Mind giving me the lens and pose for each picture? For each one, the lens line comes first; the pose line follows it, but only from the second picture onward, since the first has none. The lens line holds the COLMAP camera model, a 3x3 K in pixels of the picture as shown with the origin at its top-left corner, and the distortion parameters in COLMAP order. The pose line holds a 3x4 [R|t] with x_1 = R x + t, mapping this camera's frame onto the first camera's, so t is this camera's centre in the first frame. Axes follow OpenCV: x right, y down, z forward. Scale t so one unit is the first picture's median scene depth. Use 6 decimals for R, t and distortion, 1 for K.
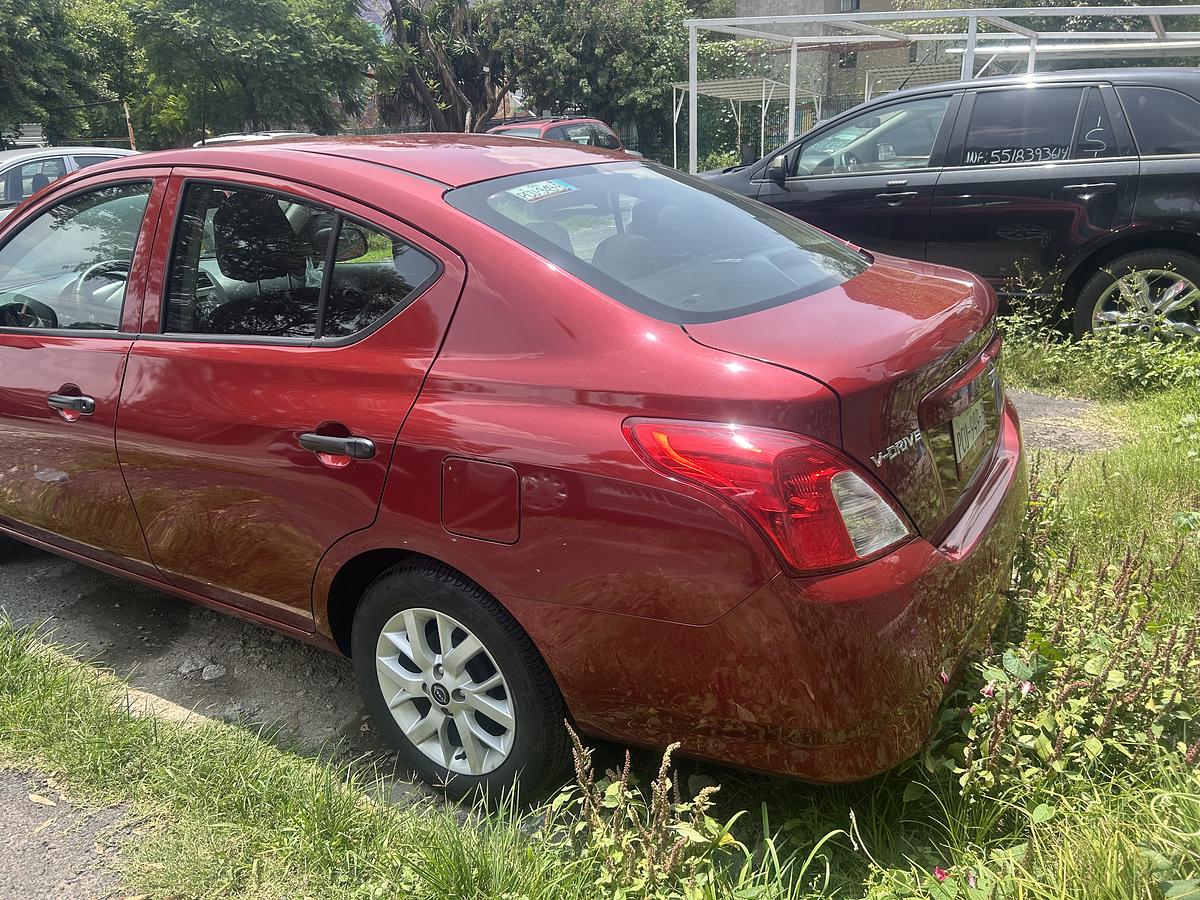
lens RADIAL K [[910.2, 0, 599.0], [0, 910.2, 452.0], [0, 0, 1]] dist [0.023003, -0.026190]
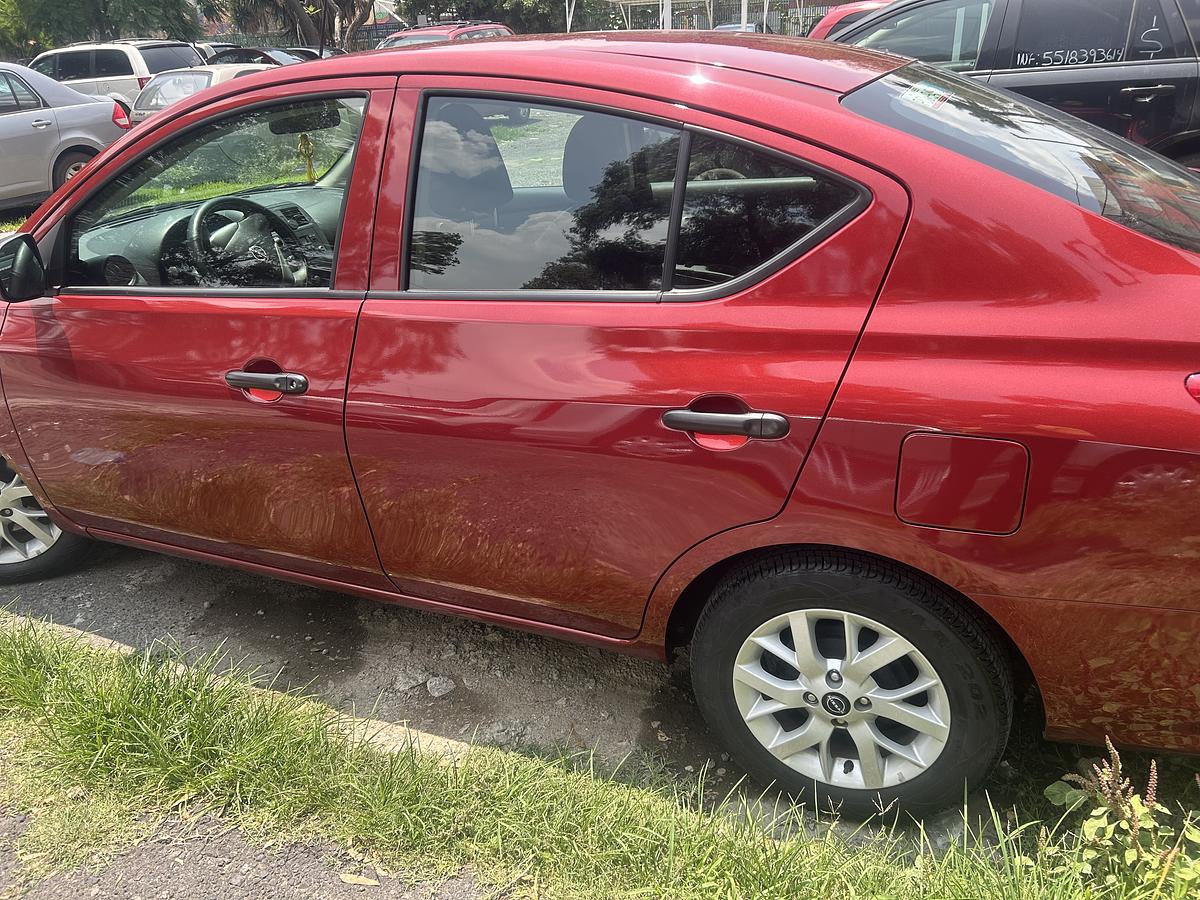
lens RADIAL K [[910.2, 0, 599.6], [0, 910.2, 449.5], [0, 0, 1]] dist [0.023003, -0.026190]
pose [[0.988336, -0.066926, 0.136797, -0.466268], [0.055151, 0.994581, 0.088129, -0.056712], [-0.141954, -0.079557, 0.986671, 0.193078]]
